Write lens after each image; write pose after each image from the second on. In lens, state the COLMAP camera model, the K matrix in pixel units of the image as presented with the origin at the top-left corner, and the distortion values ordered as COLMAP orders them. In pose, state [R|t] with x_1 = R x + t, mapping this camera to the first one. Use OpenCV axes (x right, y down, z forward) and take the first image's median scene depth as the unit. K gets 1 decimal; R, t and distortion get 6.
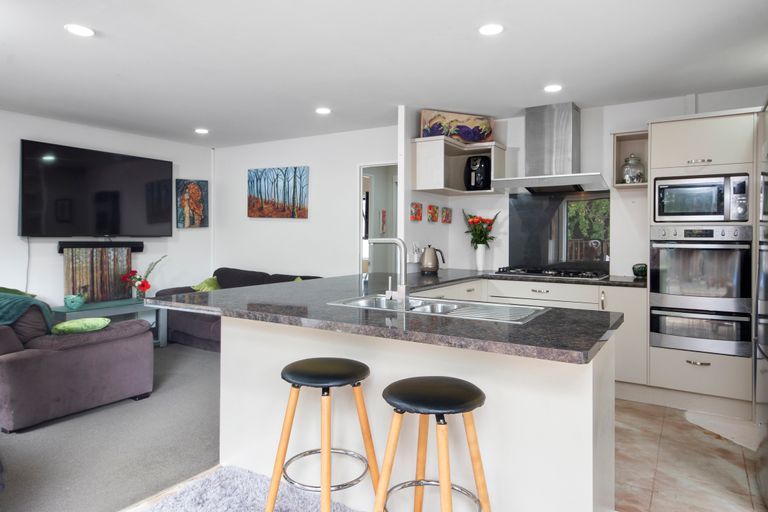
lens RADIAL K [[506.3, 0, 382.3], [0, 506.3, 247.8], [0, 0, 1]] dist [0.034256, 0.001146]
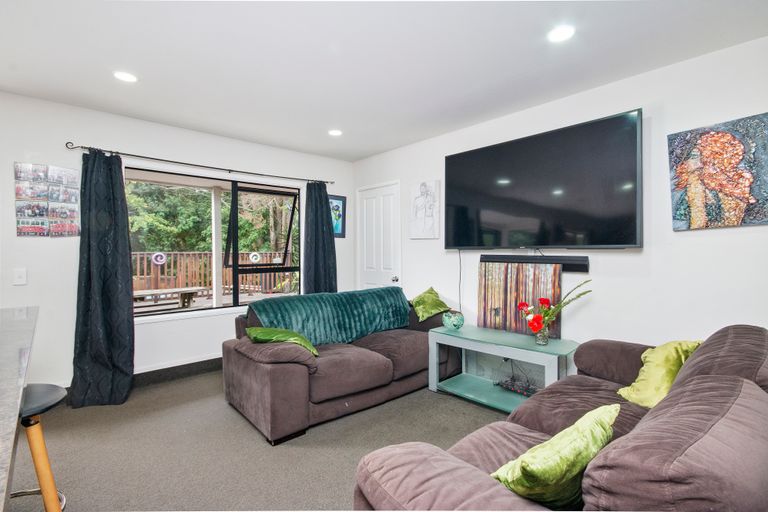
lens RADIAL K [[377.4, 0, 383.8], [0, 377.4, 257.5], [0, 0, 1]] dist [0.001117, 0.000141]
pose [[-0.306648, 0.008424, -0.951786, 0.053488], [-0.025676, 0.999524, 0.017119, -0.012811], [0.951477, 0.029687, -0.306286, 0.964995]]
